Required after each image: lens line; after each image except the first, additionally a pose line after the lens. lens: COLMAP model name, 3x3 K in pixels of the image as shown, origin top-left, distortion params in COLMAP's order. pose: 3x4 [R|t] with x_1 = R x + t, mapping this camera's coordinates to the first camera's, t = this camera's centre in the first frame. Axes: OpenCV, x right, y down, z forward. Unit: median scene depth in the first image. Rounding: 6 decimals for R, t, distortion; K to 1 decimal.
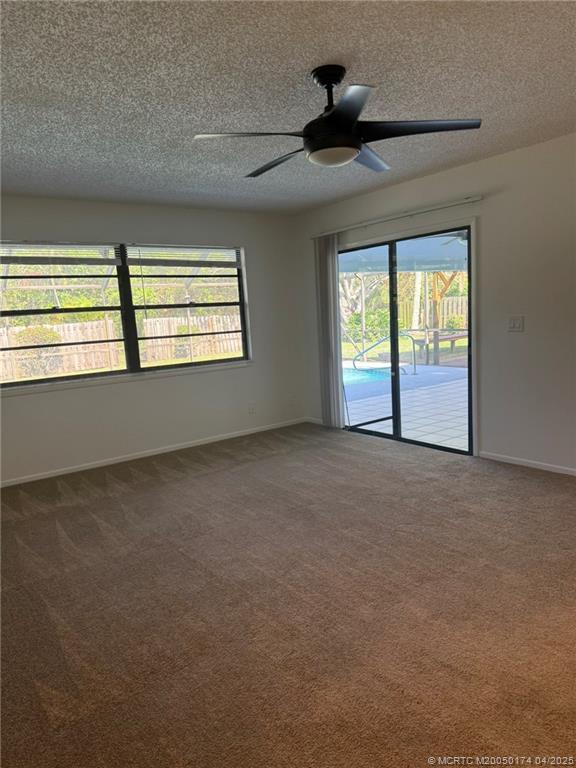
lens RADIAL K [[532.6, 0, 292.2], [0, 532.6, 390.6], [0, 0, 1]] dist [0.021634, -0.043672]
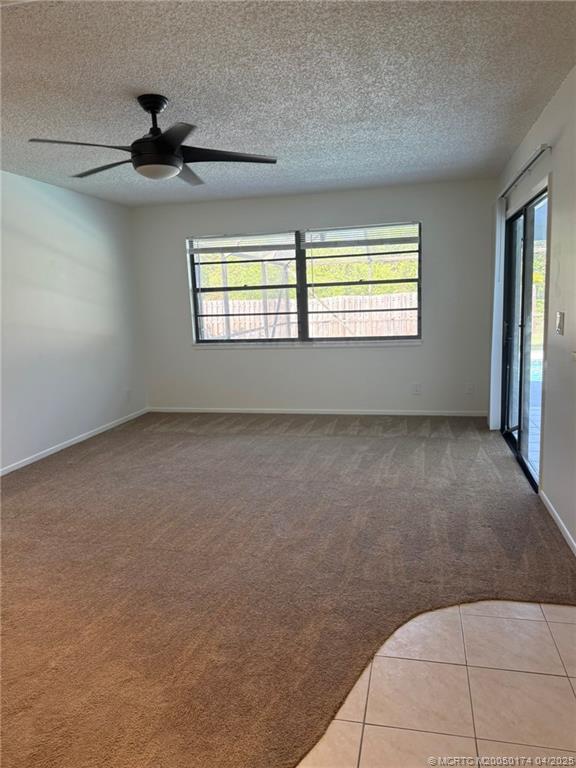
lens RADIAL K [[532.6, 0, 297.9], [0, 532.6, 383.2], [0, 0, 1]] dist [0.021634, -0.043672]
pose [[0.632743, 0.151210, -0.759455, 0.575548], [-0.108469, 0.988387, 0.106420, -0.063560], [0.766727, 0.015040, 0.641797, 0.234684]]
